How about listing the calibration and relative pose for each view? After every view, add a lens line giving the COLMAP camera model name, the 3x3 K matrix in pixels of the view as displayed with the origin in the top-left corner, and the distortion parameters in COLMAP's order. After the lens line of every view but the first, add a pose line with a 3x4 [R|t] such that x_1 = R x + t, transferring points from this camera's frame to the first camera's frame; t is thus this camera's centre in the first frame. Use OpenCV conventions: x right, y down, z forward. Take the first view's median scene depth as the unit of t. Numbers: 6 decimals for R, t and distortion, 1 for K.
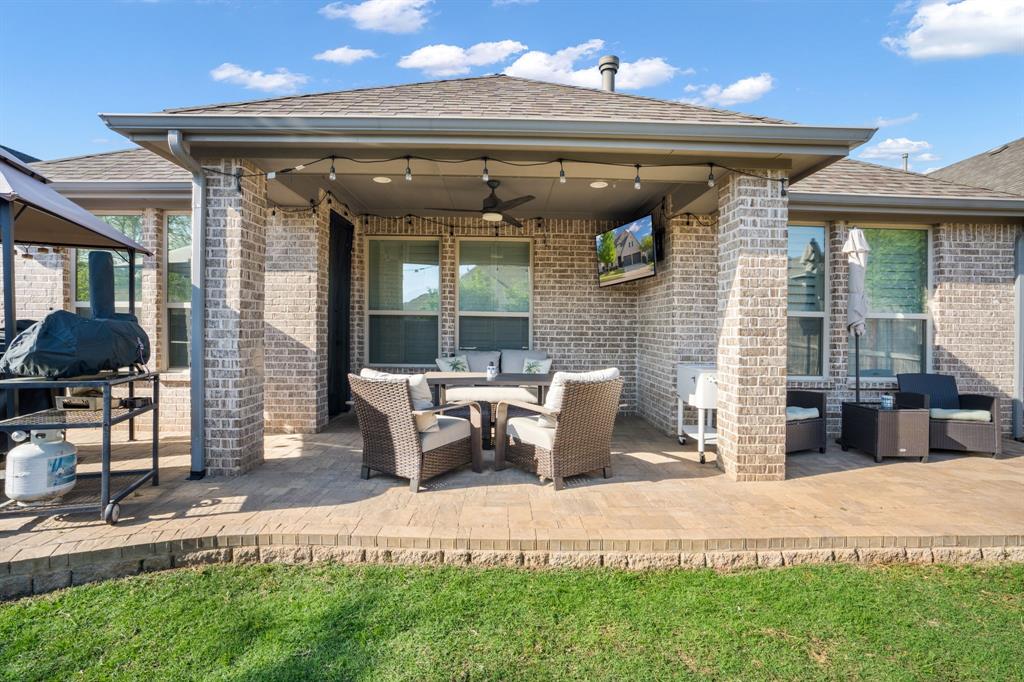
lens RADIAL K [[481.8, 0, 513.7], [0, 481.8, 336.7], [0, 0, 1]] dist [-0.026099, 0.000958]
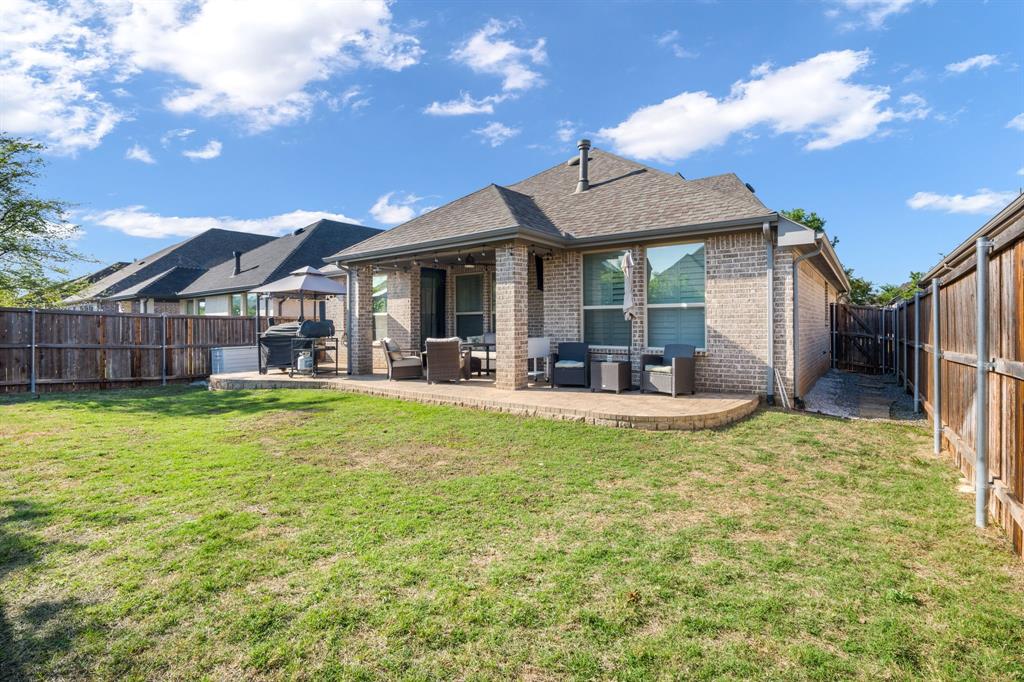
lens RADIAL K [[481.8, 0, 513.7], [0, 481.8, 336.7], [0, 0, 1]] dist [-0.026099, 0.000958]
pose [[0.784220, -0.003297, -0.620474, 1.357065], [0.013110, 0.999851, 0.011258, 0.029074], [0.620344, -0.016964, 0.784146, -0.478604]]
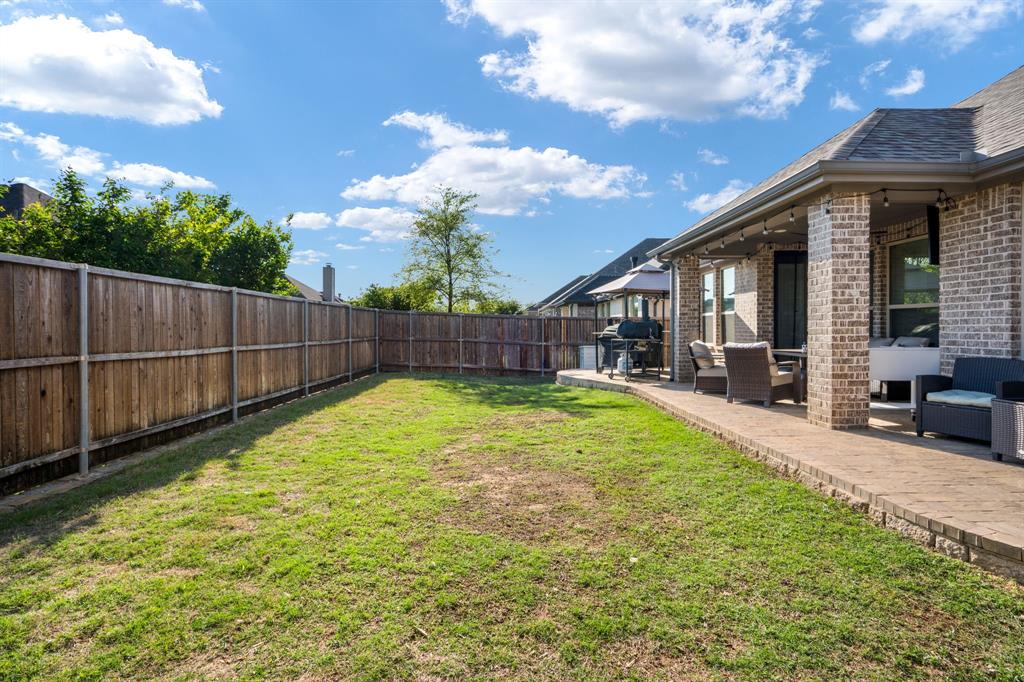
lens RADIAL K [[478.8, 0, 512.0], [0, 478.8, 341.0], [0, 0, 1]] dist [-0.000814, 0.000628]
pose [[-0.003168, 0.012172, -0.999921, 1.358520], [-0.004529, 0.999915, 0.012186, 0.033037], [0.999985, 0.004568, -0.003112, 0.089848]]
